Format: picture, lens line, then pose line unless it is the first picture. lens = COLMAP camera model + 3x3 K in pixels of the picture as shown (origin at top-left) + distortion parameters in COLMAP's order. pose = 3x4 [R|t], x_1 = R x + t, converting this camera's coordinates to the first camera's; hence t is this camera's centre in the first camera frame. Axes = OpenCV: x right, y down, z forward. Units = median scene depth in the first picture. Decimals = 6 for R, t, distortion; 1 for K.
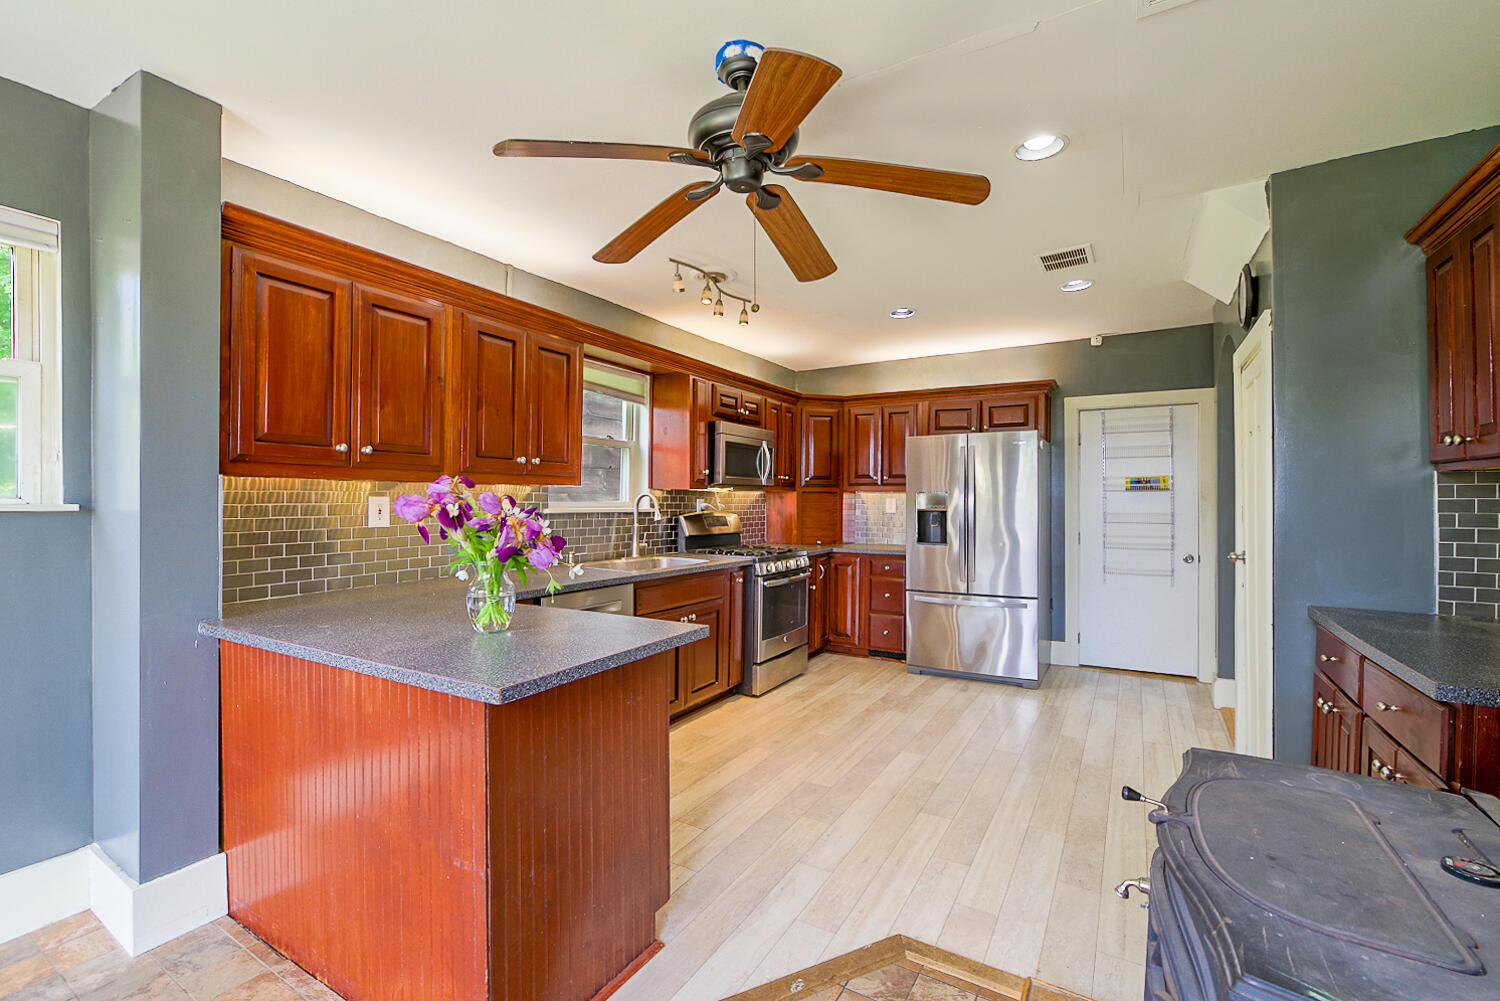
lens RADIAL K [[657.6, 0, 750.0], [0, 657.6, 500.5], [0, 0, 1]] dist [0.000476, 0.000228]
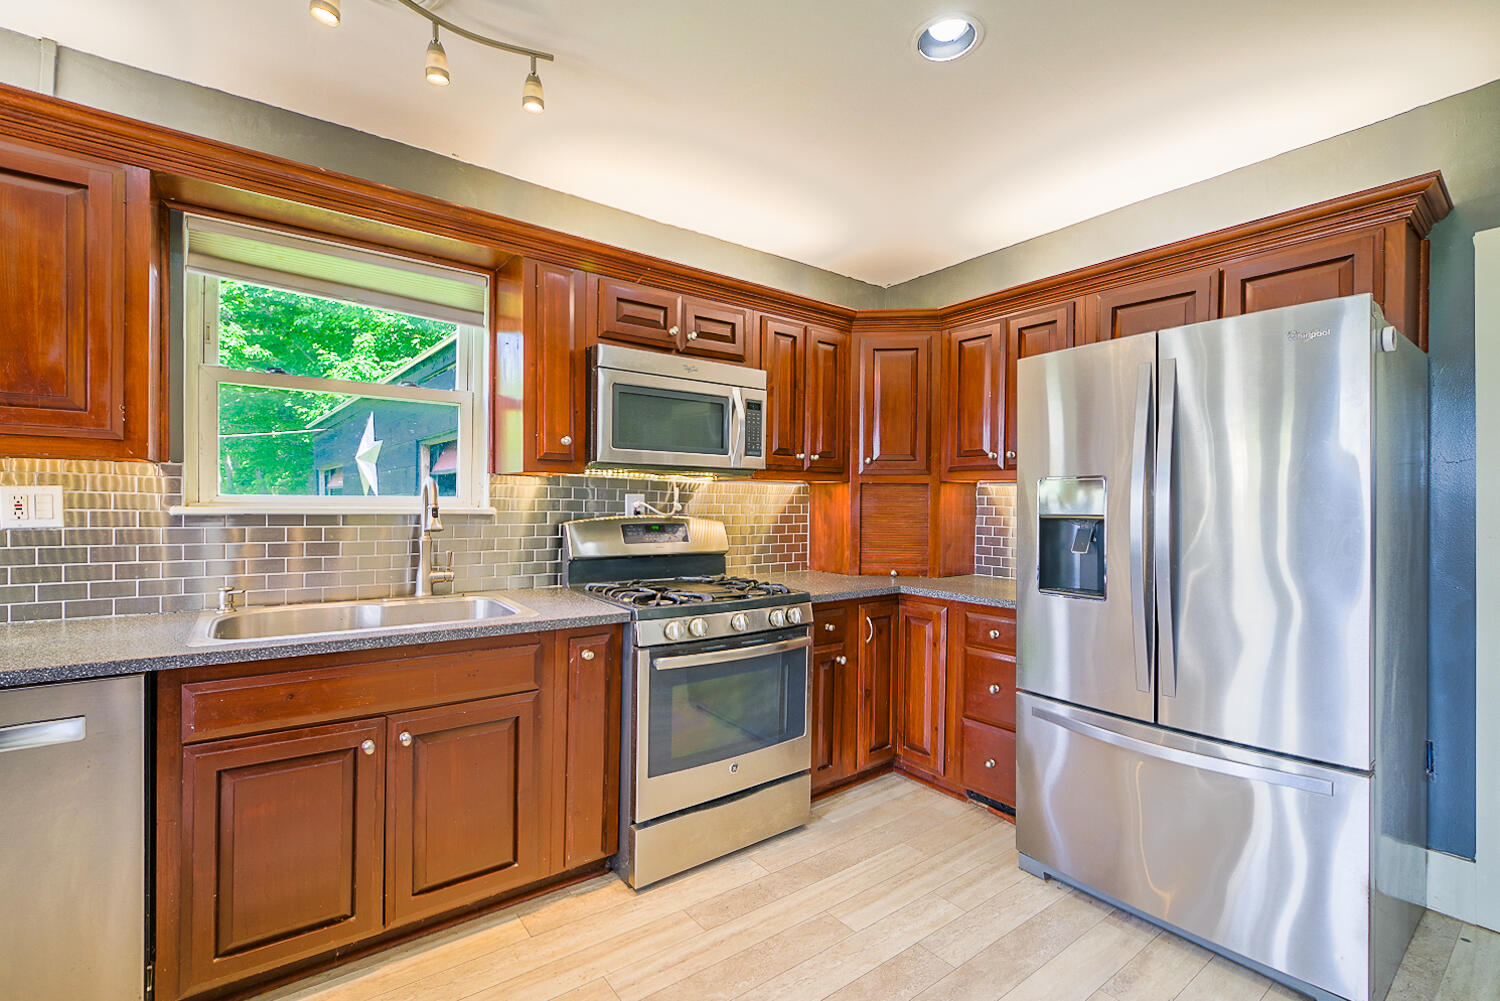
lens RADIAL K [[662.1, 0, 747.1], [0, 662.1, 503.8], [0, 0, 1]] dist [-0.002860, -0.000134]
pose [[0.923437, 0.004351, -0.383726, 0.248998], [-0.005049, 0.999987, -0.000813, 0.006617], [0.383717, 0.002688, 0.923447, 0.513407]]
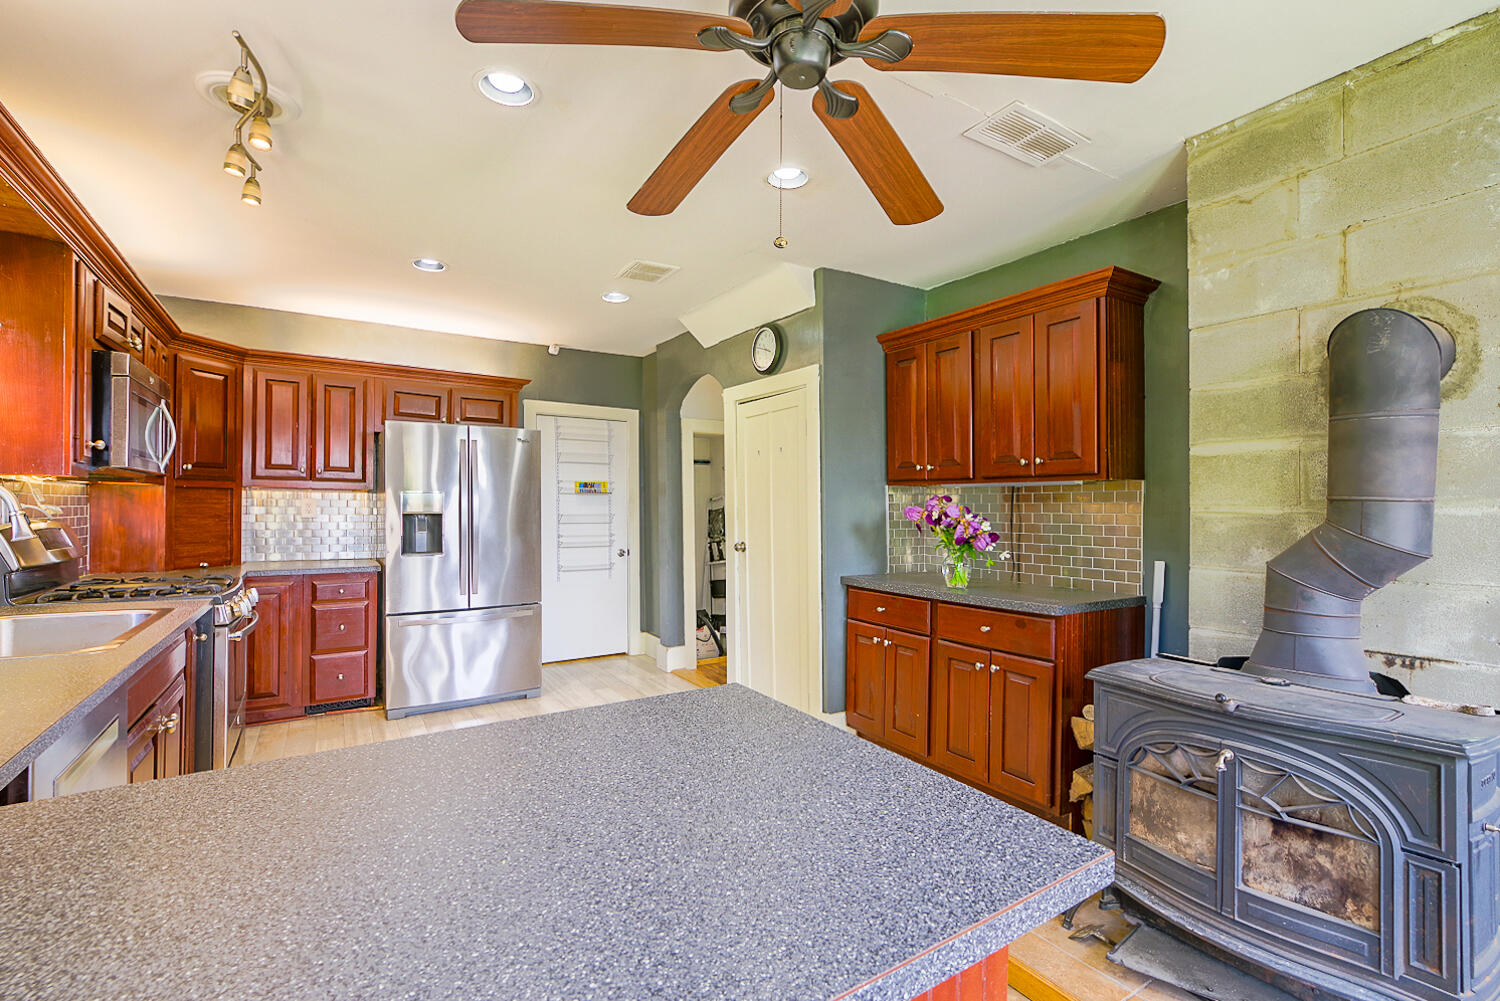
lens RADIAL K [[657.6, 0, 750.0], [0, 657.6, 500.5], [0, 0, 1]] dist [0.000476, 0.000228]
pose [[0.458221, 0.008913, 0.888794, -0.271203], [-0.003368, 0.999960, -0.008292, 0.004510], [-0.888832, 0.000806, 0.458233, 0.262309]]
